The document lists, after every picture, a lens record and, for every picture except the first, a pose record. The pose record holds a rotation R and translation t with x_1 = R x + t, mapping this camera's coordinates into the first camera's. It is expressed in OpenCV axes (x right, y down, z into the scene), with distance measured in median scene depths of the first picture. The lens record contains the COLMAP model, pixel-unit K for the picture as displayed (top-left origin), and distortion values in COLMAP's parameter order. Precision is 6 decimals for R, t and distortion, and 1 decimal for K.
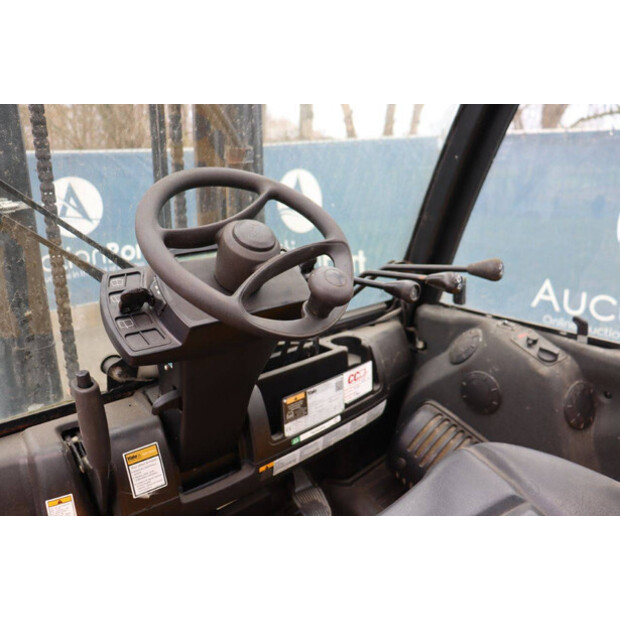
lens RADIAL K [[510.9, 0, 310.0], [0, 510.9, 310.0], [0, 0, 1]] dist [-0.184519, 0.167870]
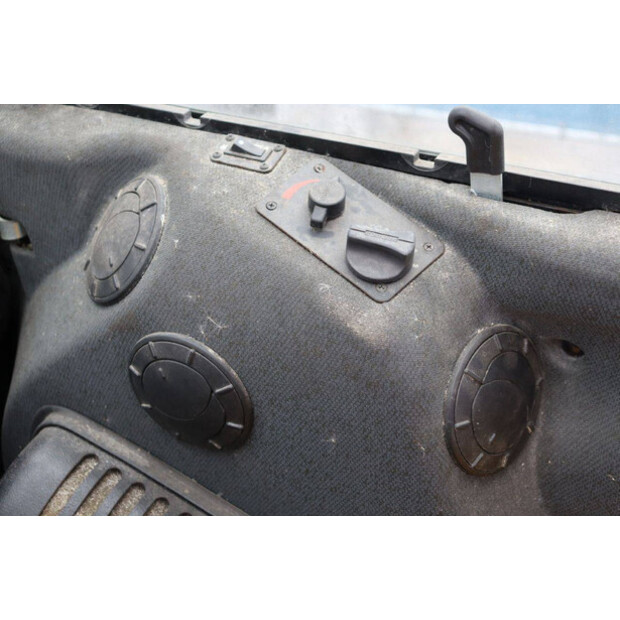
lens RADIAL K [[865.5, 0, 310.0], [0, 865.5, 310.0], [0, 0, 1]] dist [-0.013149, -0.002642]
pose [[0.940160, -0.220133, 0.260080, 0.293599], [0.125136, 0.933021, 0.337361, -0.055357], [-0.316924, -0.284628, 0.904736, 0.522490]]
